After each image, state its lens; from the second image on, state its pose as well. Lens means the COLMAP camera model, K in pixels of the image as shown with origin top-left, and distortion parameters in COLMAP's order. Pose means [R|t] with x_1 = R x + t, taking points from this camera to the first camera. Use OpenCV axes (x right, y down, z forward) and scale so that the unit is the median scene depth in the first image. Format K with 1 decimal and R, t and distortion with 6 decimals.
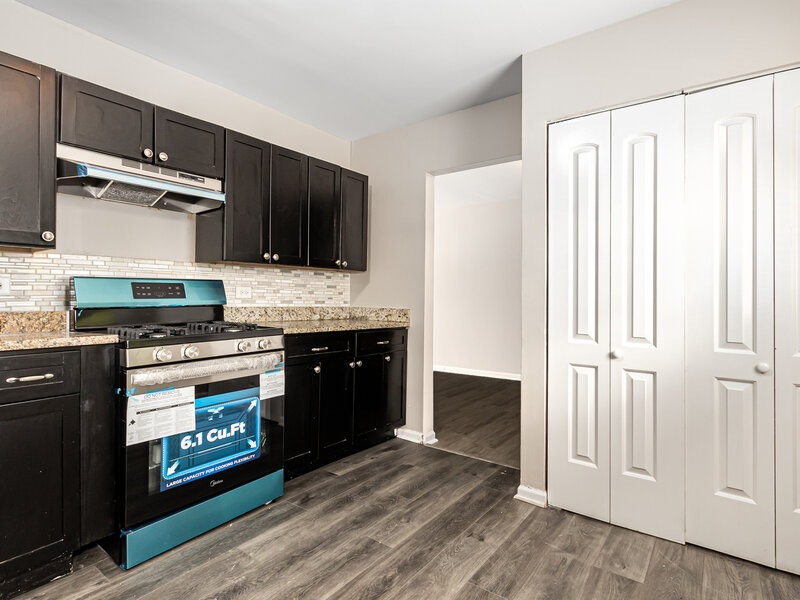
lens RADIAL K [[418.2, 0, 396.3], [0, 418.2, 296.4], [0, 0, 1]] dist [0.005743, -0.000859]
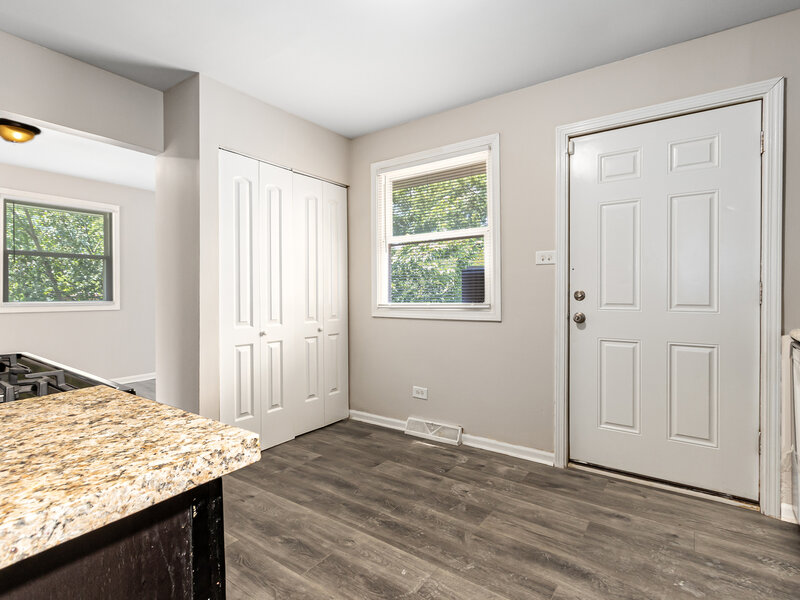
lens RADIAL K [[418.2, 0, 396.3], [0, 418.2, 296.4], [0, 0, 1]] dist [0.005743, -0.000859]
pose [[-0.011399, -0.021437, 0.999705, -0.956356], [-0.010735, 0.999715, 0.021315, -0.023946], [-0.999877, -0.010489, -0.011625, 0.583698]]
